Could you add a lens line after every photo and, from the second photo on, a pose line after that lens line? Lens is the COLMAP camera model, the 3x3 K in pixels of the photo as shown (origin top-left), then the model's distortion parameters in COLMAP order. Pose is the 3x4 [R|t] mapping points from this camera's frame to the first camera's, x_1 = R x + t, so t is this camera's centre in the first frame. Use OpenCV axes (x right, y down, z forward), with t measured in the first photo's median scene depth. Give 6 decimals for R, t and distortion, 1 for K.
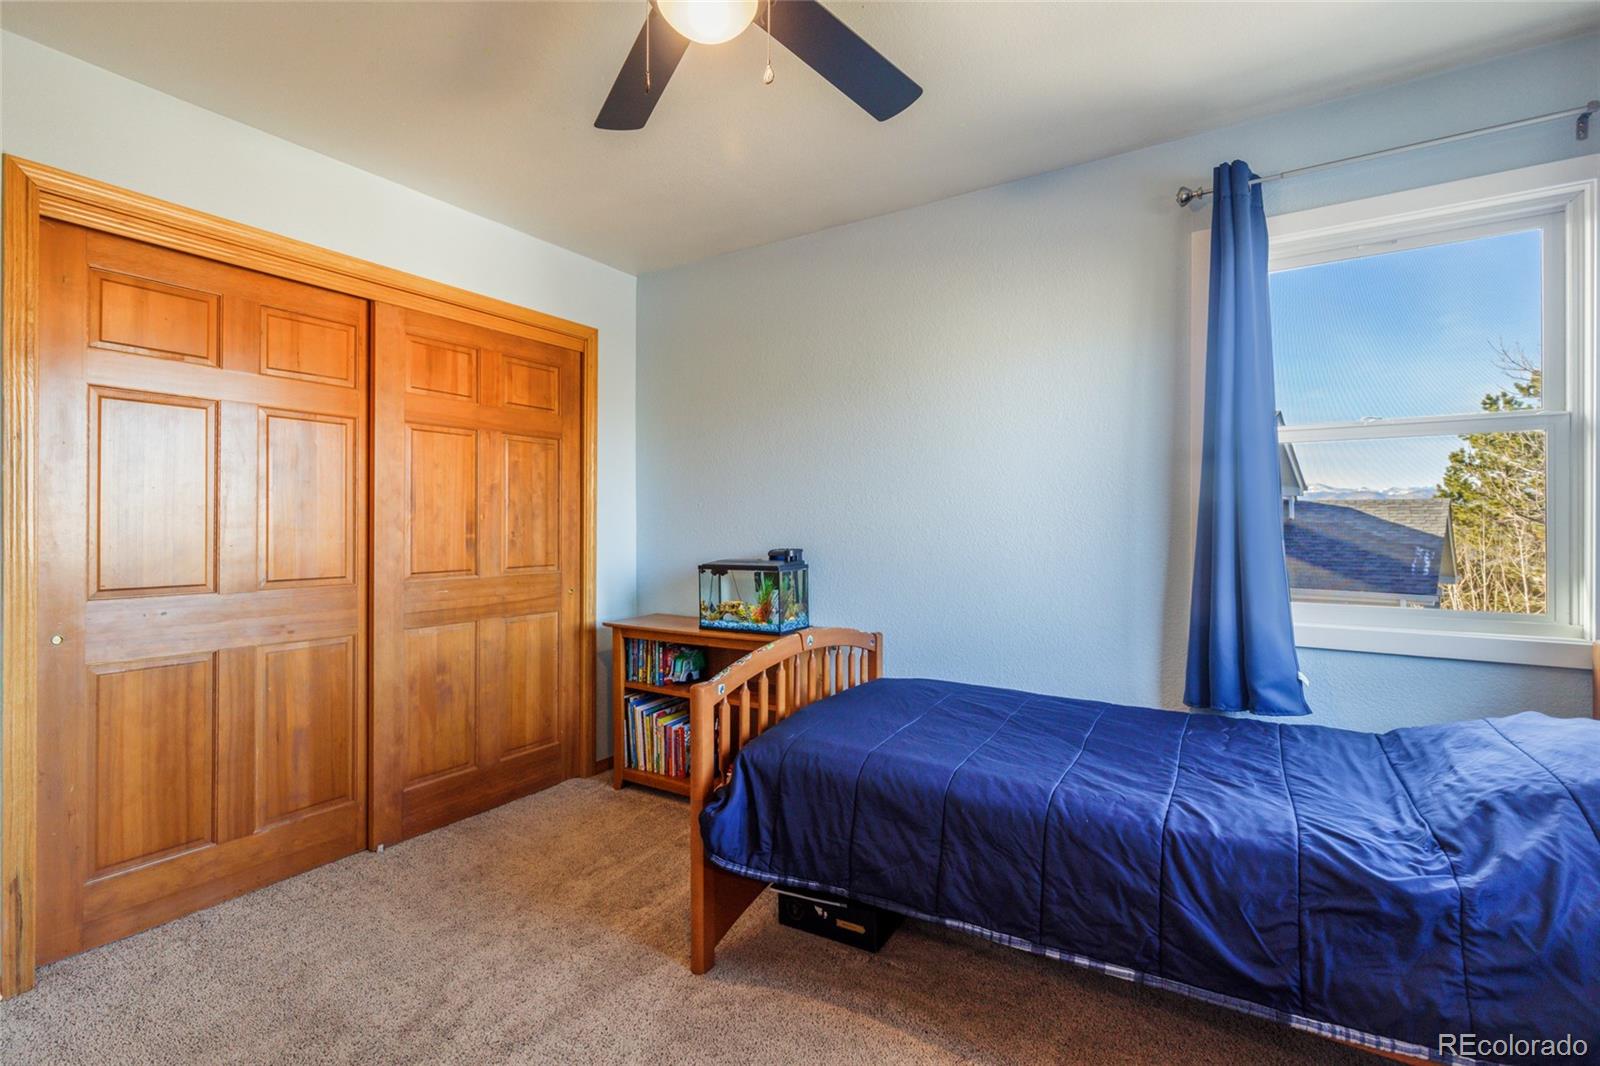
lens RADIAL K [[734.7, 0, 795.8], [0, 734.7, 515.3], [0, 0, 1]] dist [0.004055, 0.001118]
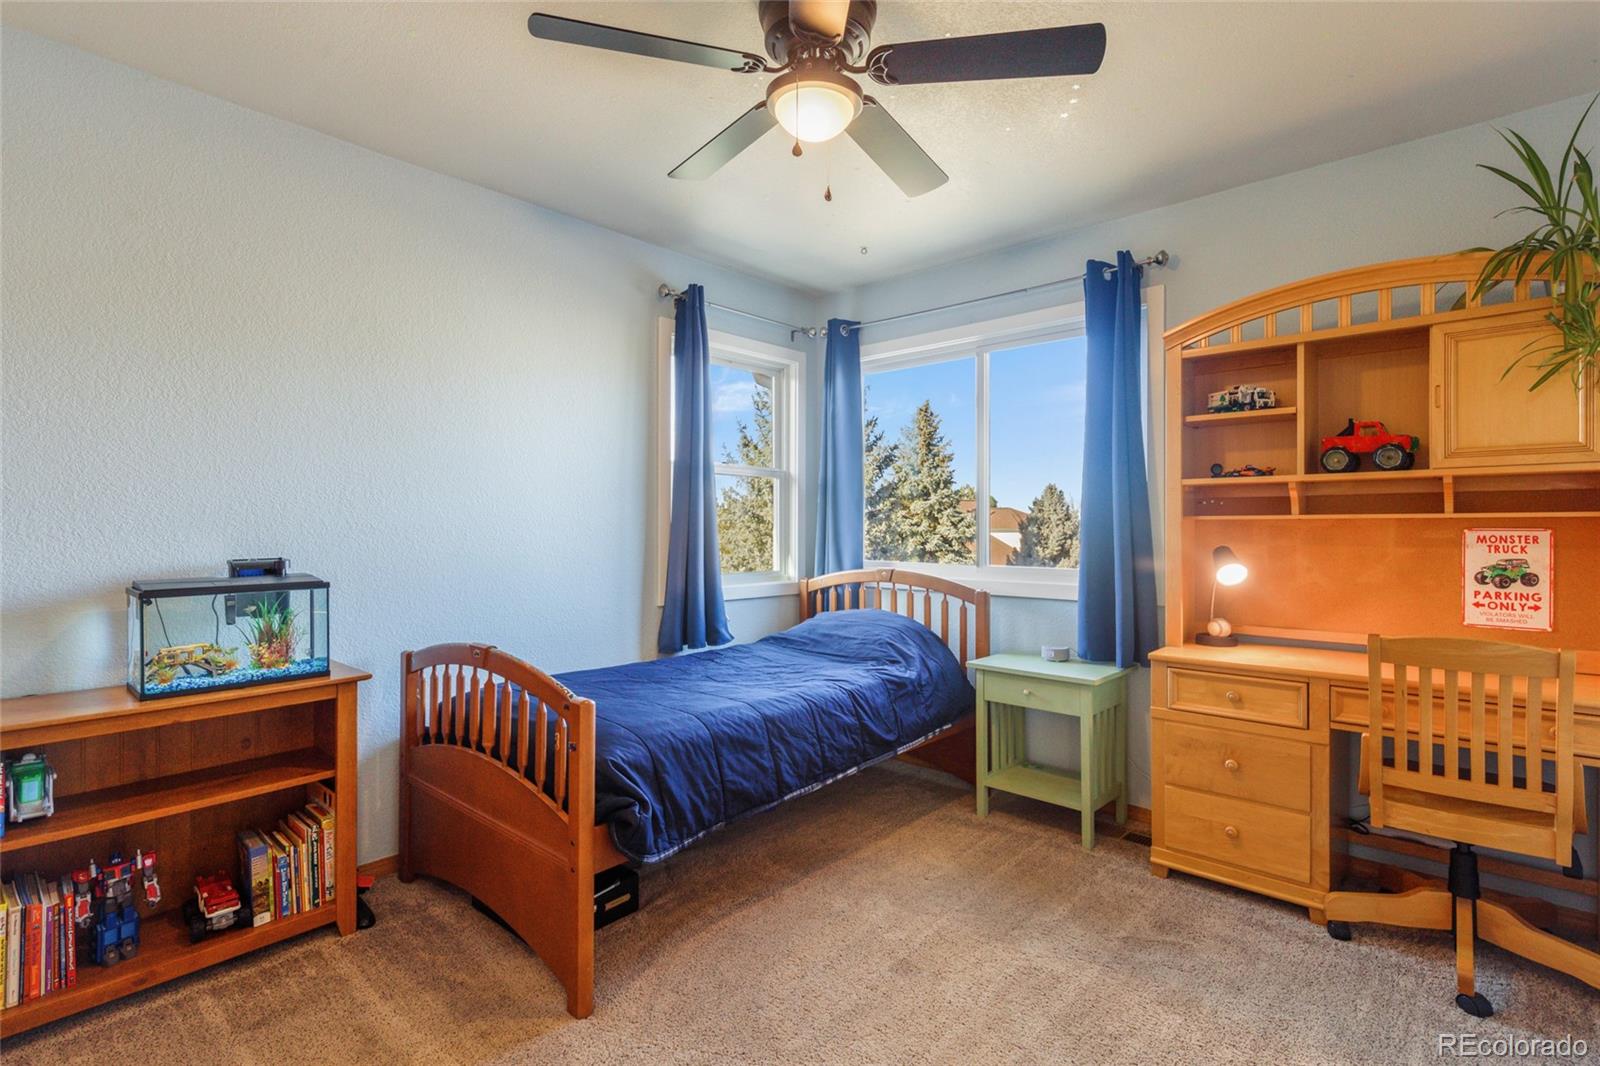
lens RADIAL K [[760.2, 0, 800.0], [0, 760.2, 533.0], [0, 0, 1]] dist [0.018502, 0.000120]
pose [[0.157809, -0.004755, 0.987458, -0.920163], [-0.010180, 0.999927, 0.006442, 0.017105], [-0.987417, -0.011069, 0.157749, 0.543890]]
